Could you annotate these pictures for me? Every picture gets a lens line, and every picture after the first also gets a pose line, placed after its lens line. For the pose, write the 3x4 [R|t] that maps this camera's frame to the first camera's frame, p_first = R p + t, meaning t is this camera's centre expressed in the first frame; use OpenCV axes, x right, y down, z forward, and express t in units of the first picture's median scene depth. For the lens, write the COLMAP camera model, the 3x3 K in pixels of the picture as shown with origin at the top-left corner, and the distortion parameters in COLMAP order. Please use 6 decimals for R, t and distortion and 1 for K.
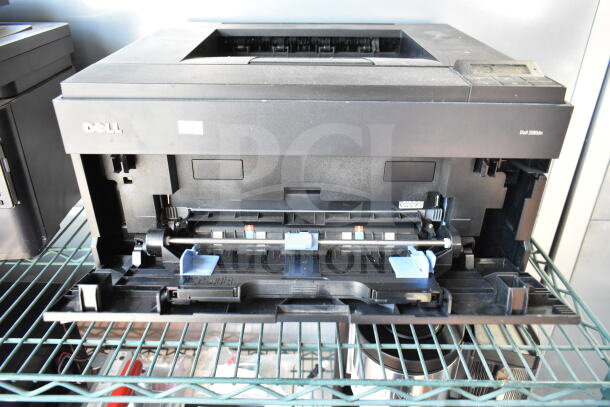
lens RADIAL K [[481.6, 0, 305.0], [0, 481.6, 203.5], [0, 0, 1]] dist [-0.003879, 0.002060]
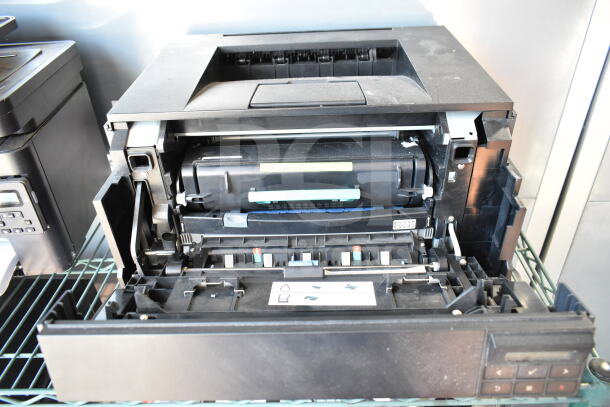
lens RADIAL K [[481.6, 0, 305.0], [0, 481.6, 203.5], [0, 0, 1]] dist [-0.003879, 0.002060]
pose [[0.999036, -0.031014, -0.031076, 0.031521], [0.034517, 0.992250, 0.119366, -0.184600], [0.027133, -0.120324, 0.992364, -0.078927]]
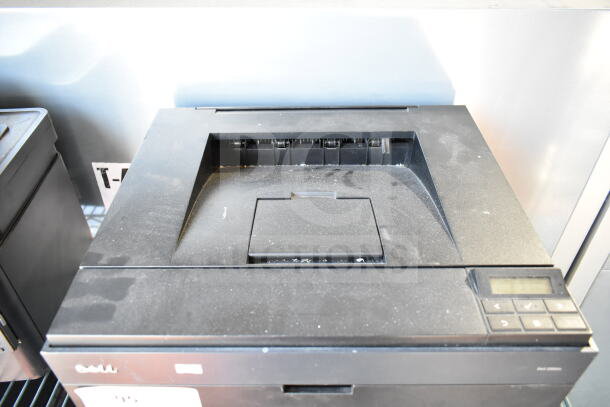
lens RADIAL K [[481.6, 0, 305.0], [0, 481.6, 203.5], [0, 0, 1]] dist [-0.003879, 0.002060]
pose [[0.999773, -0.014111, -0.015935, 0.009455], [0.017007, 0.979781, 0.199349, -0.526144], [0.012800, -0.199575, 0.979799, 0.108853]]
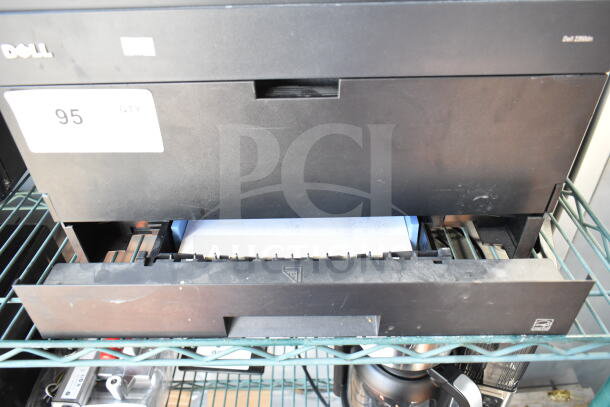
lens RADIAL K [[474.7, 0, 303.9], [0, 474.7, 208.4], [0, 0, 1]] dist [-0.006009, -0.001869]
pose [[0.999465, -0.028026, -0.016870, 0.028824], [0.030596, 0.983386, 0.178928, -0.023268], [0.011575, -0.179348, 0.983718, 0.158748]]
